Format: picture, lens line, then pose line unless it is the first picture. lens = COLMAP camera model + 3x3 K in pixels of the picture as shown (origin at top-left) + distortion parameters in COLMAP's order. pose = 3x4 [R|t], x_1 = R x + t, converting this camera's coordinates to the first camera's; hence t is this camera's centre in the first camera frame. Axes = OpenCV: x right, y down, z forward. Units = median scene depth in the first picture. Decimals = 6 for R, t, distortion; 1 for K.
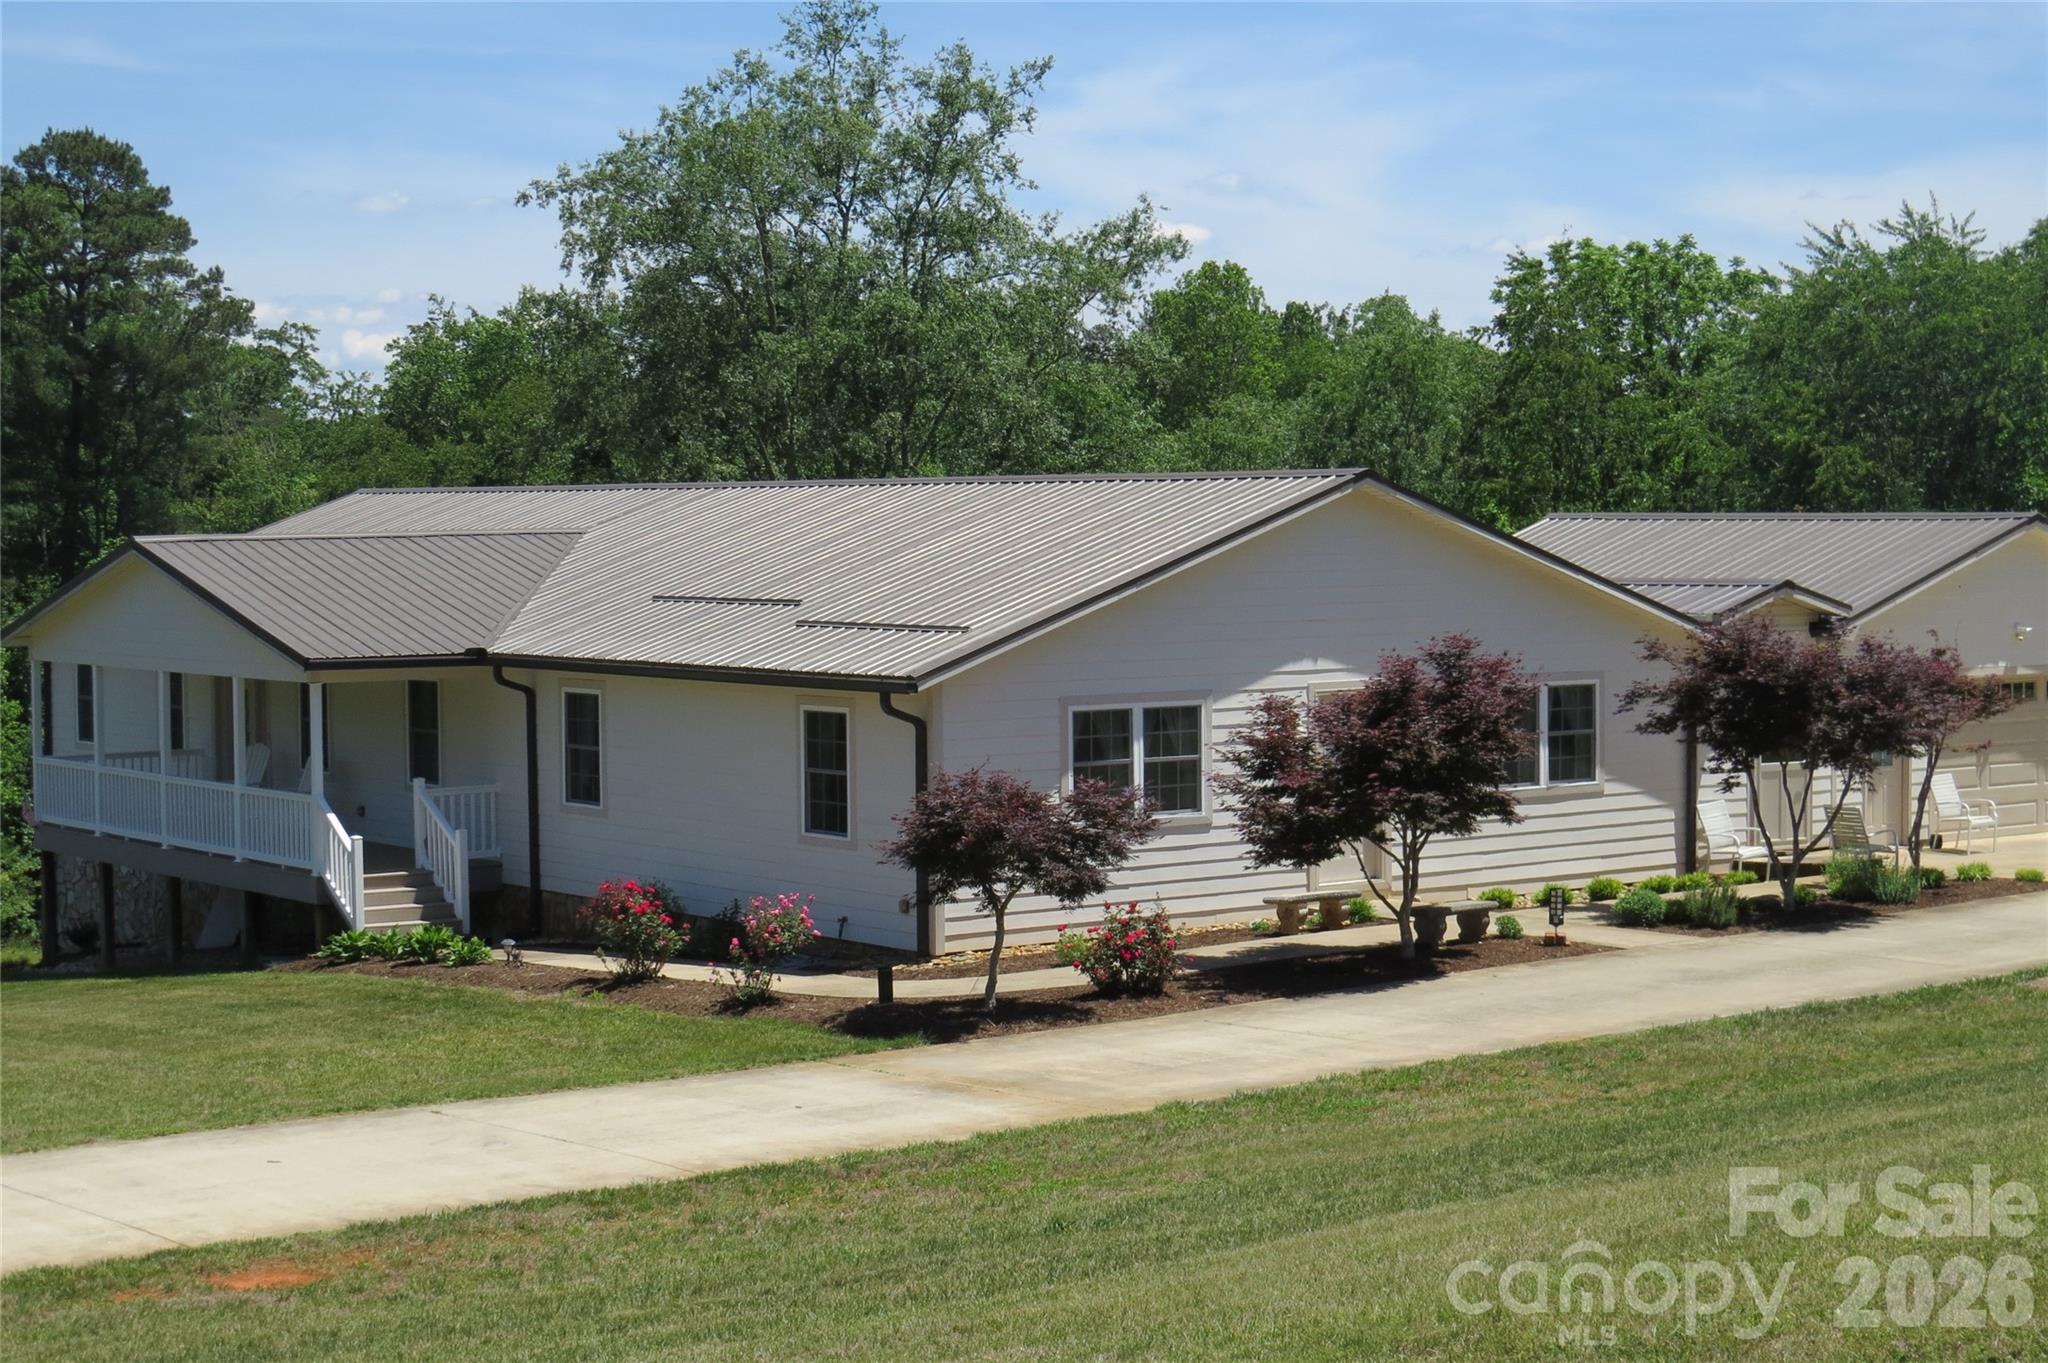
lens RADIAL K [[3511.5, 0, 1024.0], [0, 3511.5, 681.5], [0, 0, 1]] dist [-0.126206, 0.060227]
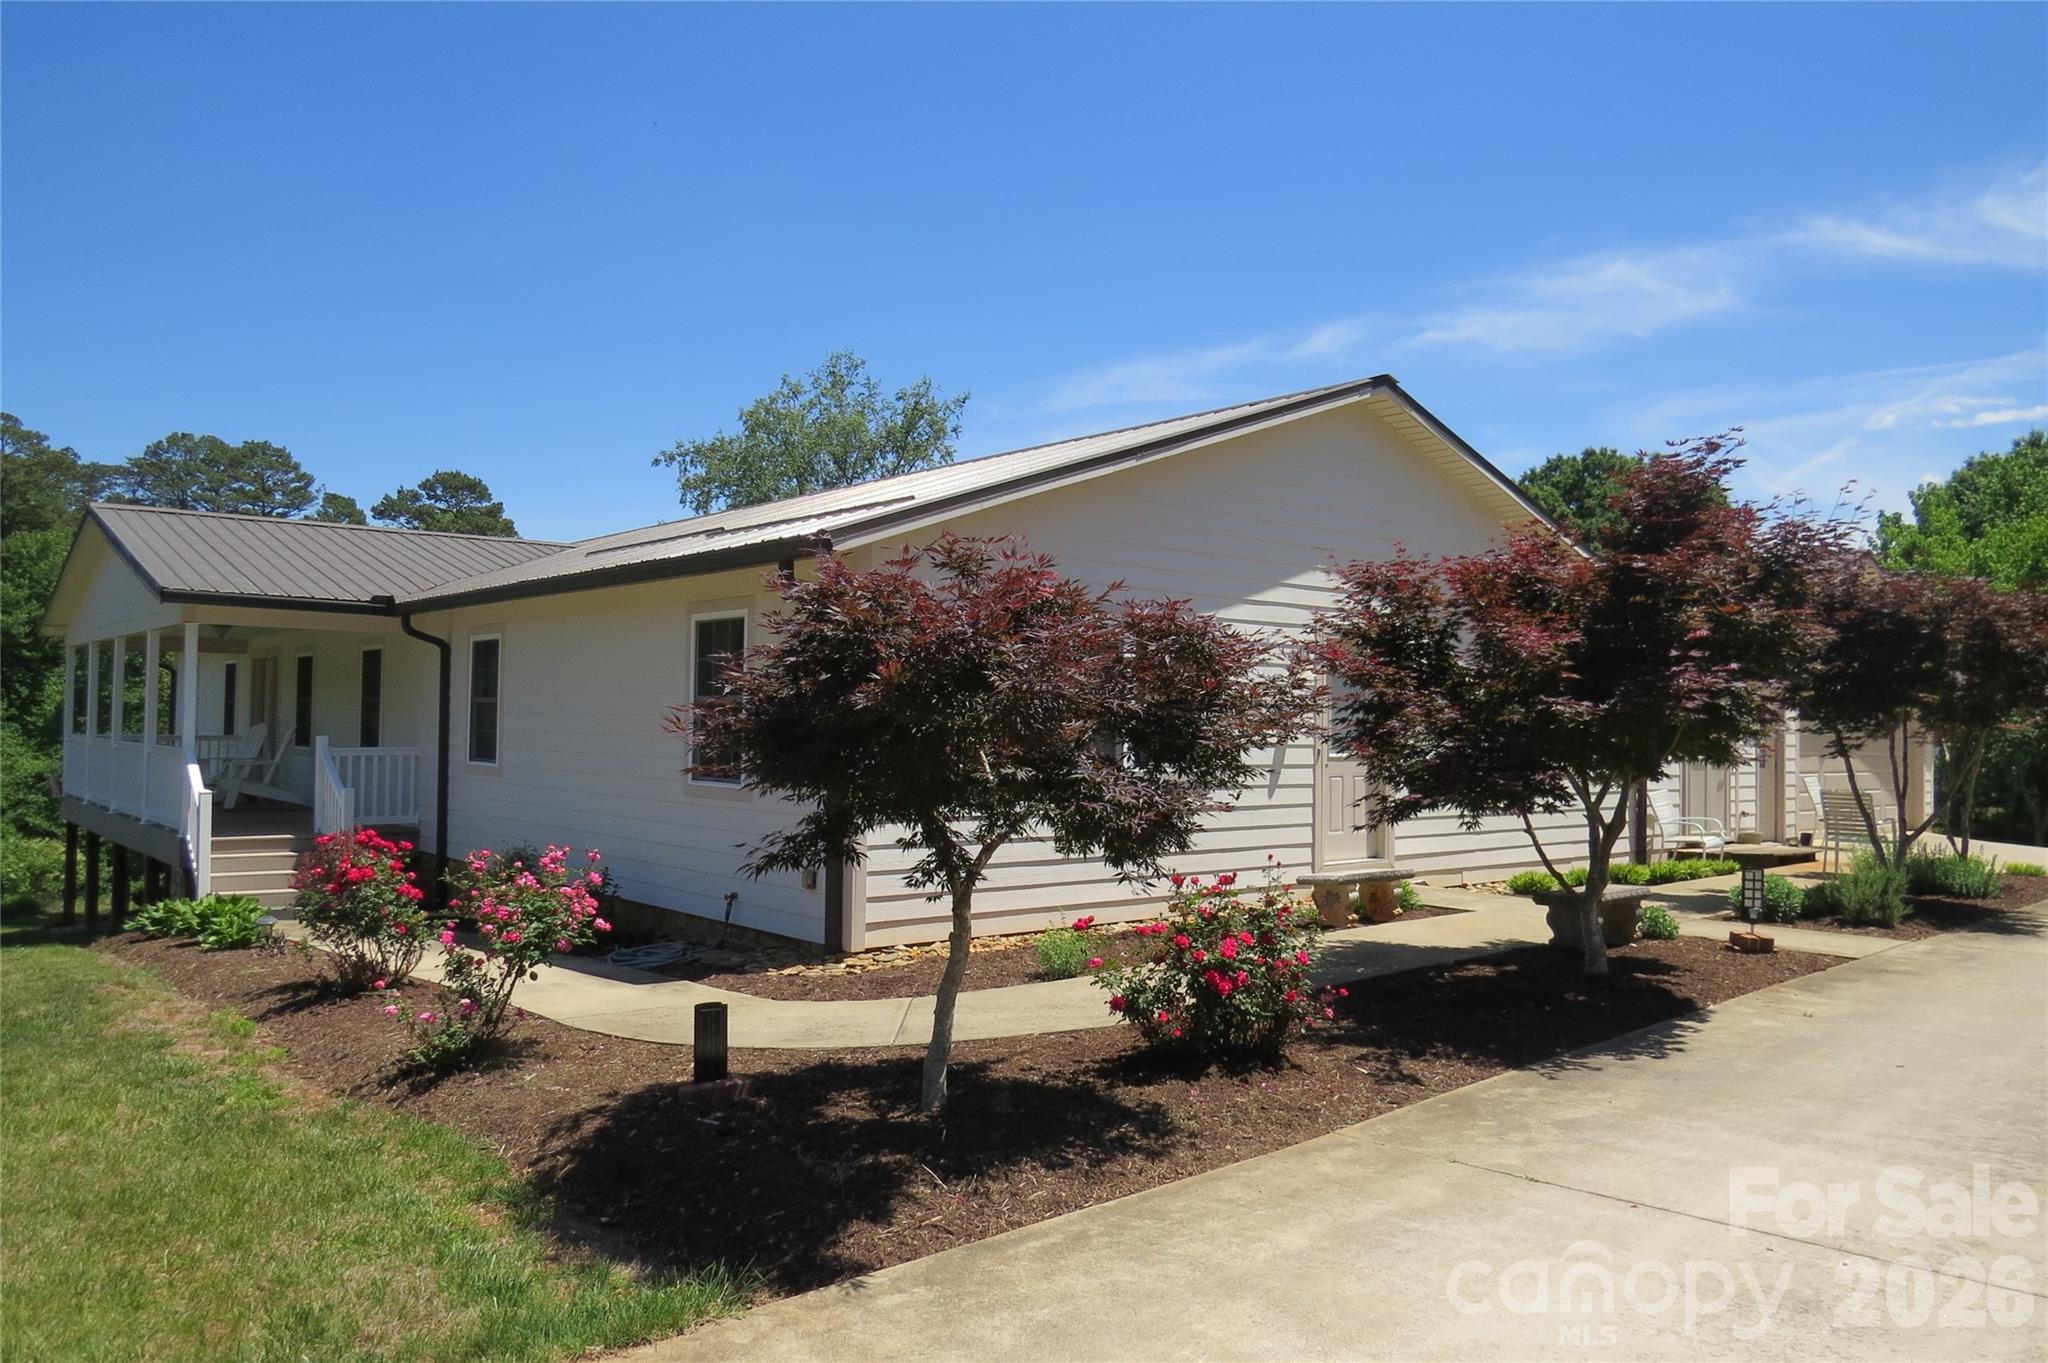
lens RADIAL K [[1446.2, 0, 1025.9], [0, 1446.2, 690.9], [0, 0, 1]] dist [-0.018083, -0.001329]
pose [[0.997936, 0.025372, 0.059000, -0.008178], [-0.020986, 0.997052, -0.073806, 0.043444], [-0.060698, 0.072416, 0.995526, 0.654047]]
